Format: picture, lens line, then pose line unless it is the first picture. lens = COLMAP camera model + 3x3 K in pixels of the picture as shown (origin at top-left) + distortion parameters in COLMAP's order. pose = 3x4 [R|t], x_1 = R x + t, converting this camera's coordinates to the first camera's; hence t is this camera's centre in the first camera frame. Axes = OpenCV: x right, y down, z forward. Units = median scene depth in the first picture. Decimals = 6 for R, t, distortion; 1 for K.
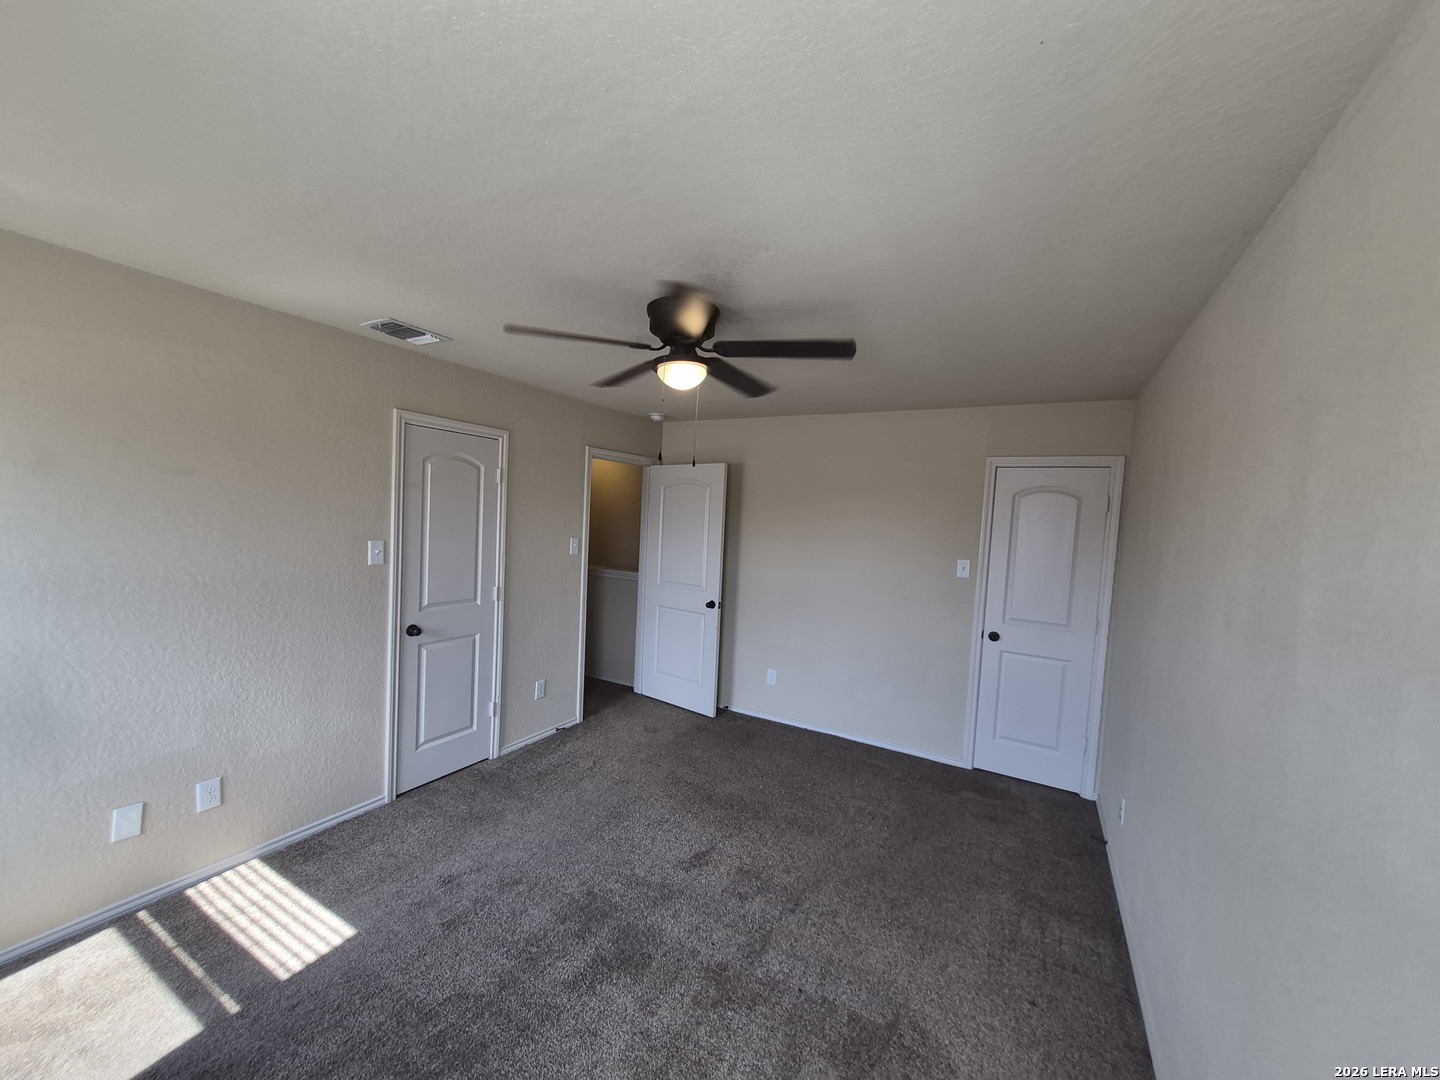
lens RADIAL K [[564.6, 0, 713.9], [0, 564.6, 545.4], [0, 0, 1]] dist [0.007573, -0.001214]
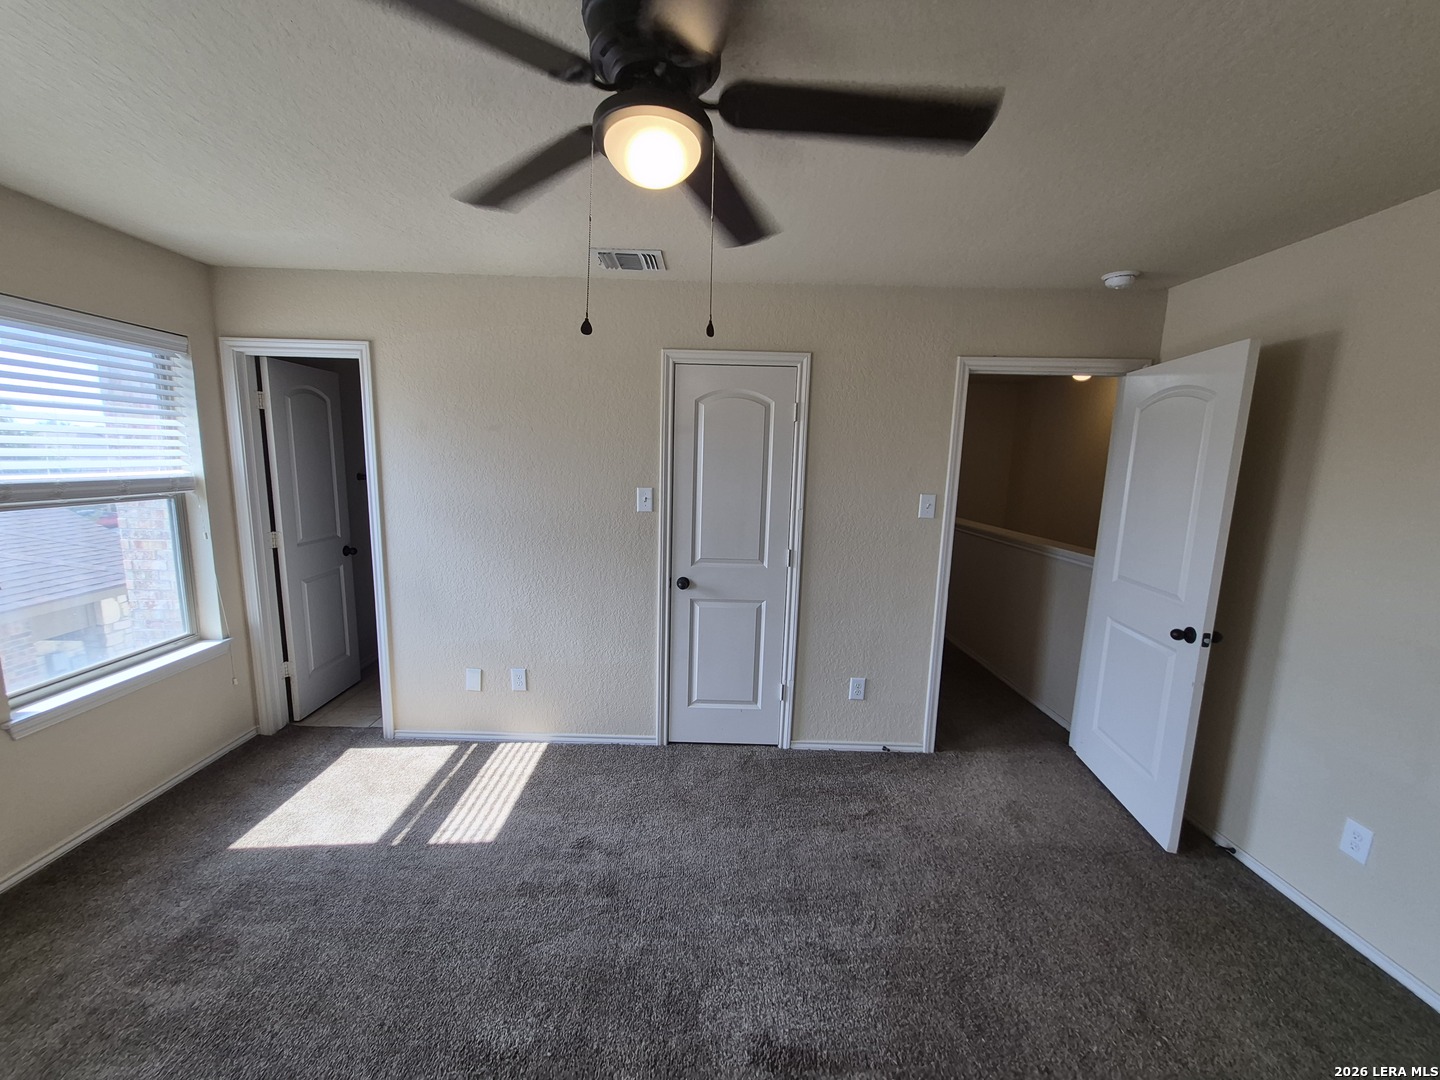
lens RADIAL K [[564.6, 0, 681.0], [0, 564.6, 547.4], [0, 0, 1]] dist [0.007573, -0.001214]
pose [[0.490752, 0.097591, -0.865817, 0.284175], [-0.044956, 0.995220, 0.086696, 0.006369], [0.870139, -0.003623, 0.492794, 0.510495]]
